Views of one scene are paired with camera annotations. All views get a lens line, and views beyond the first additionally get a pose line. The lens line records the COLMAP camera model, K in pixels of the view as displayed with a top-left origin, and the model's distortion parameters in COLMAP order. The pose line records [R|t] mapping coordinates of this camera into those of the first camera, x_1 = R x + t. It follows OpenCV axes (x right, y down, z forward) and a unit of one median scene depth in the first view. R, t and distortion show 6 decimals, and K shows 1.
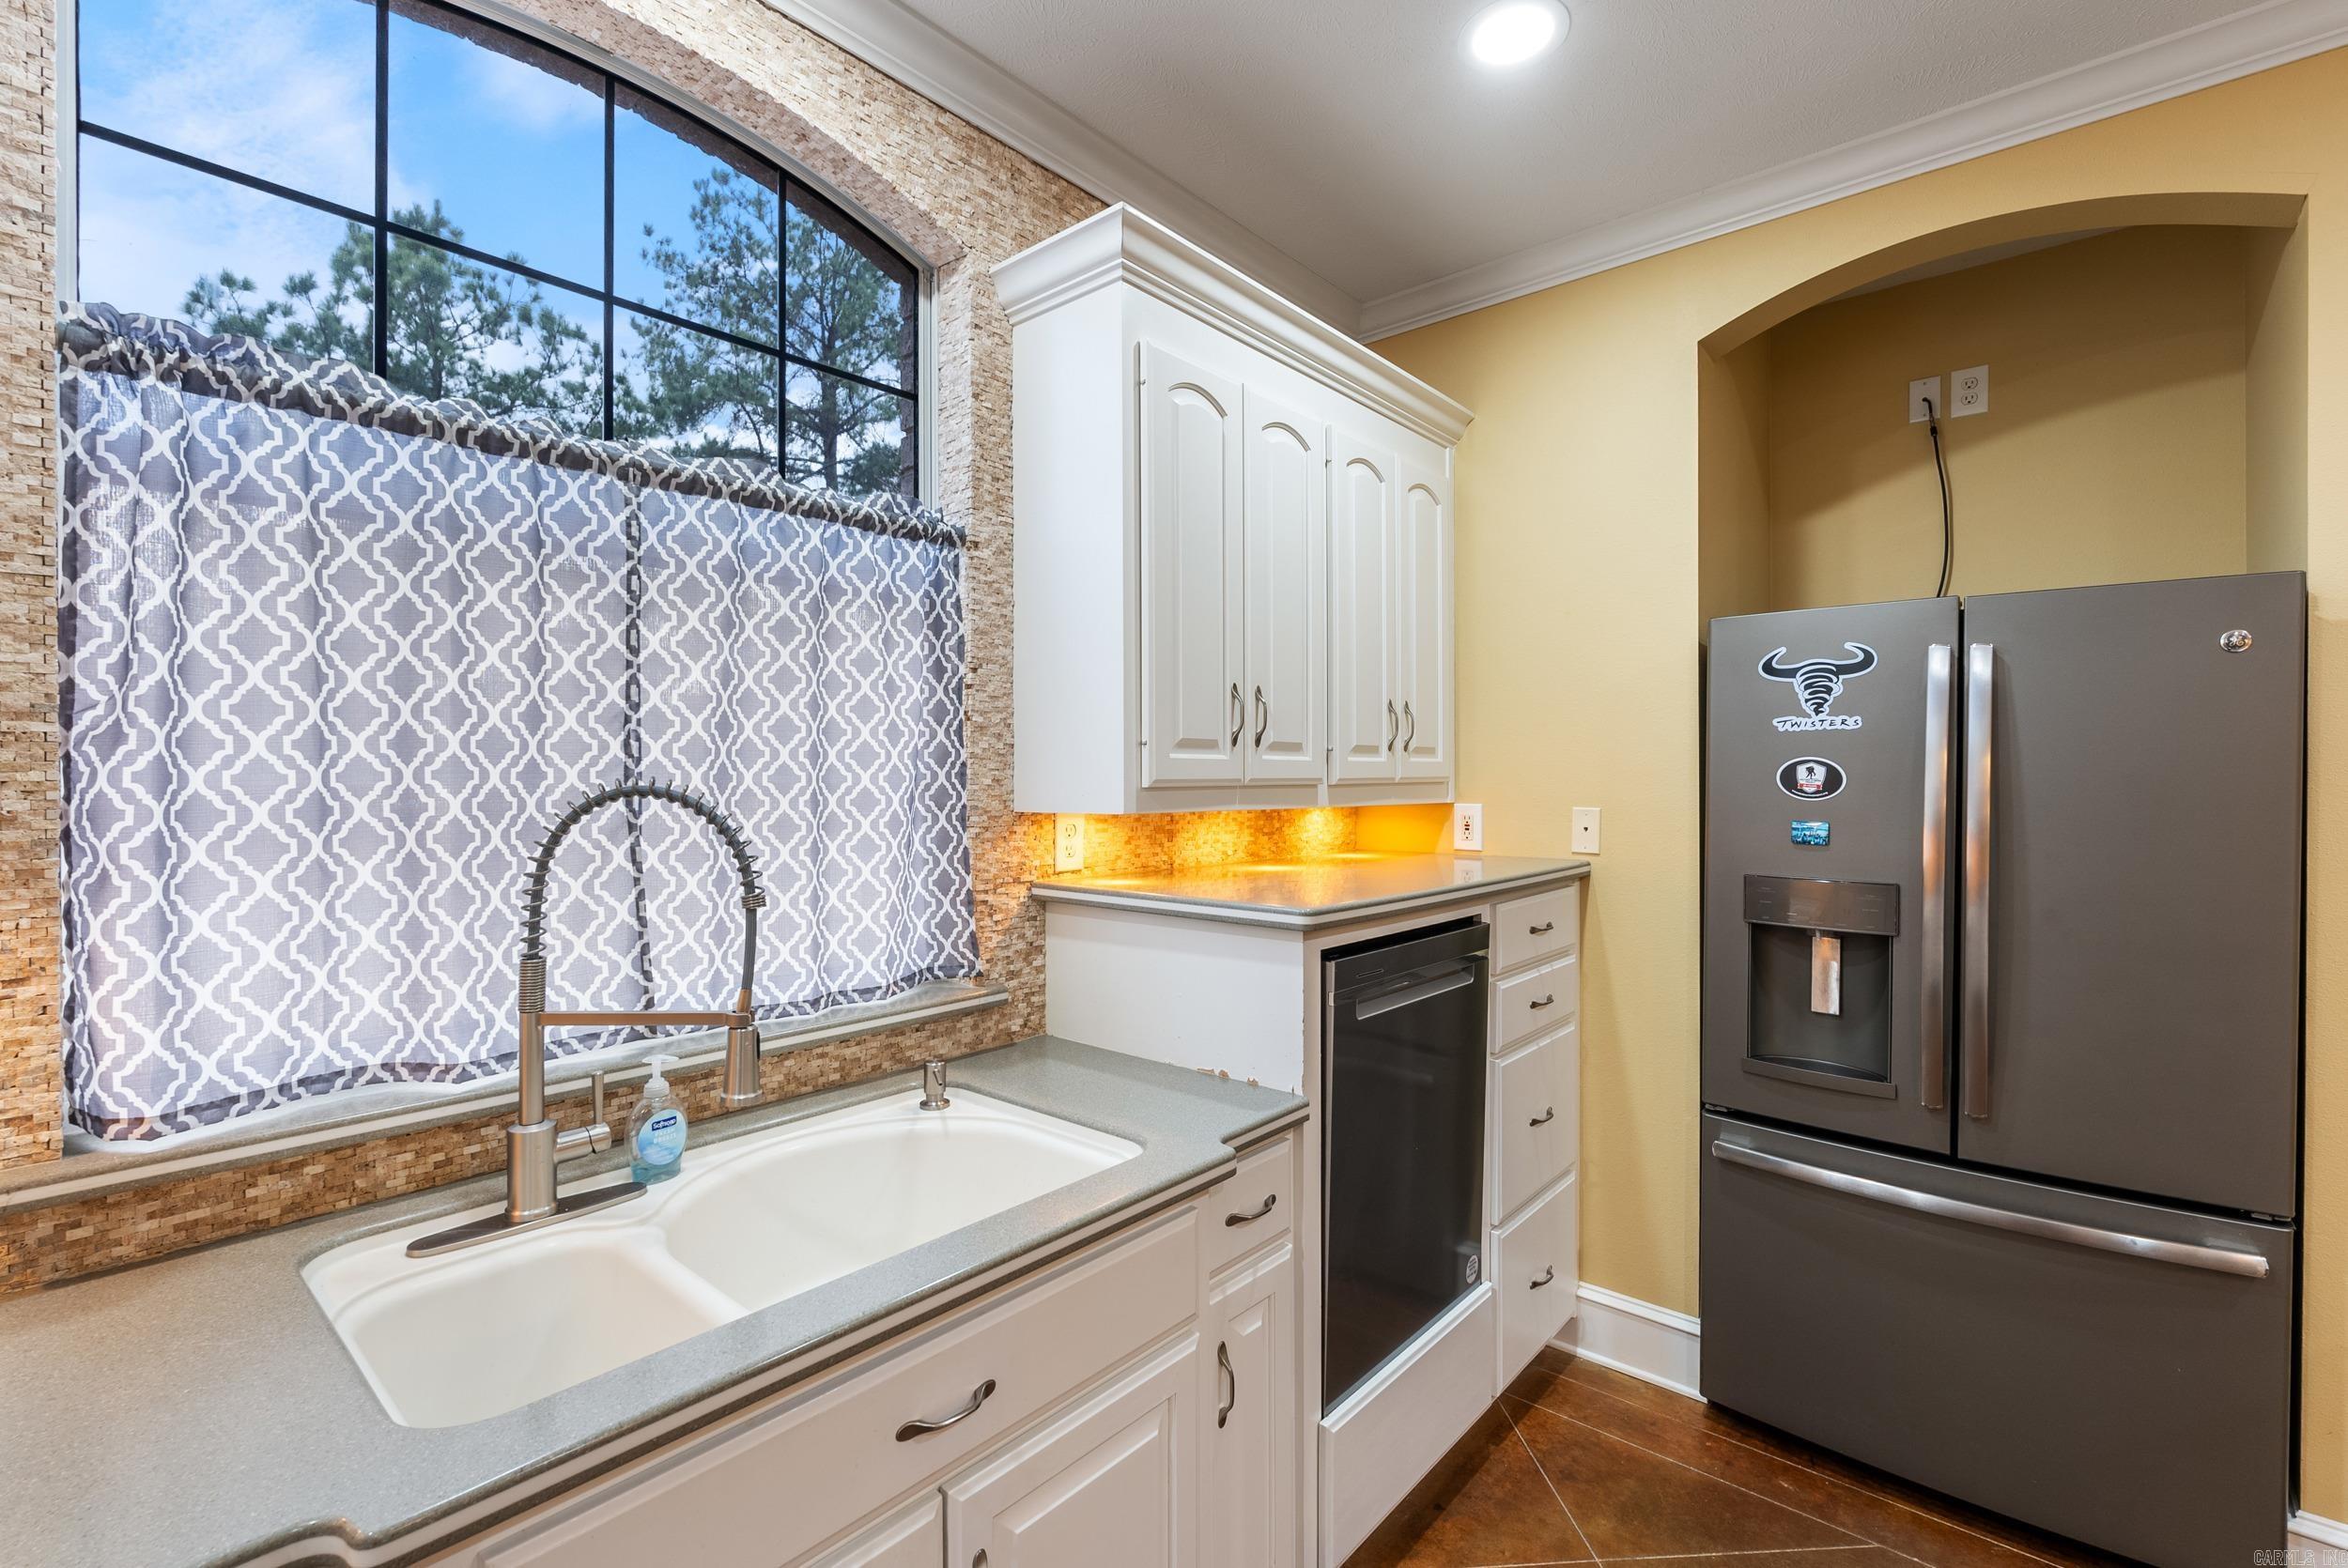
lens RADIAL K [[1041.4, 0, 1185.4], [0, 1041.4, 781.0], [0, 0, 1]] dist [-0.007666, 0.000973]
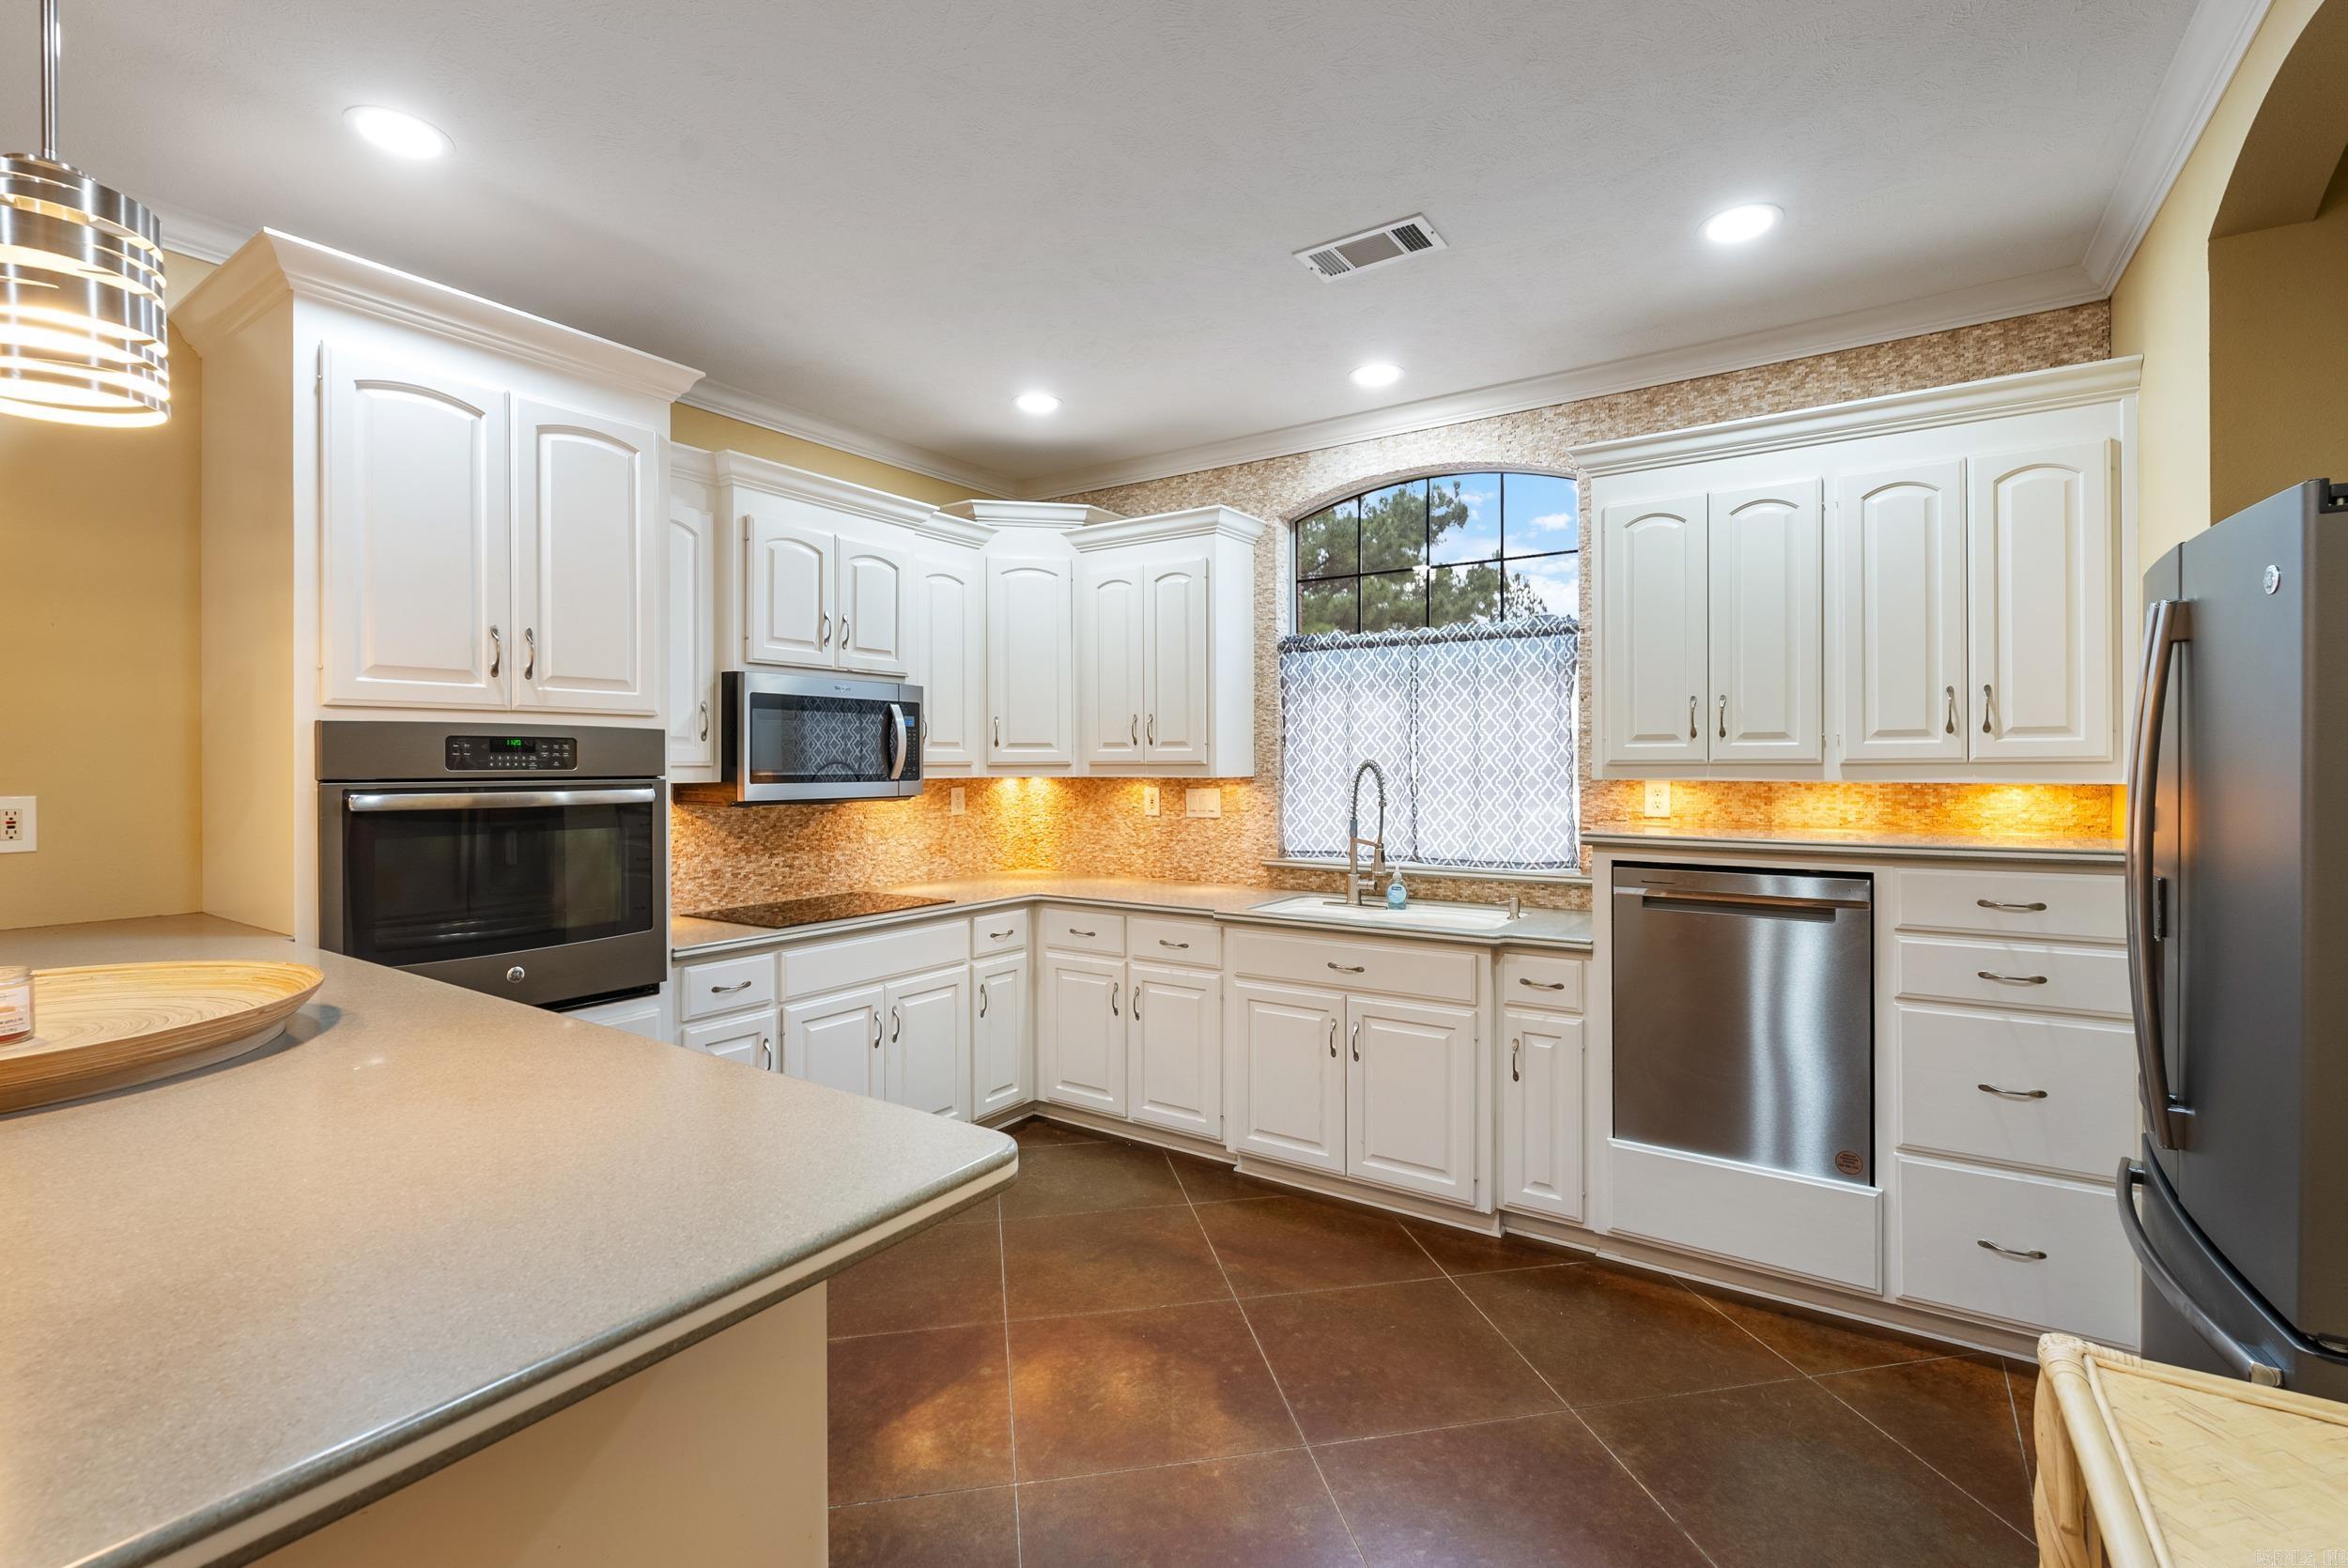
lens RADIAL K [[1041.4, 0, 1175.8], [0, 1041.4, 763.0], [0, 0, 1]] dist [-0.007666, 0.000973]
pose [[0.117168, 0.000659, -0.993112, 1.653032], [-0.000574, 1.000000, 0.000596, 0.003495], [0.993112, 0.000500, 0.117169, 0.091089]]
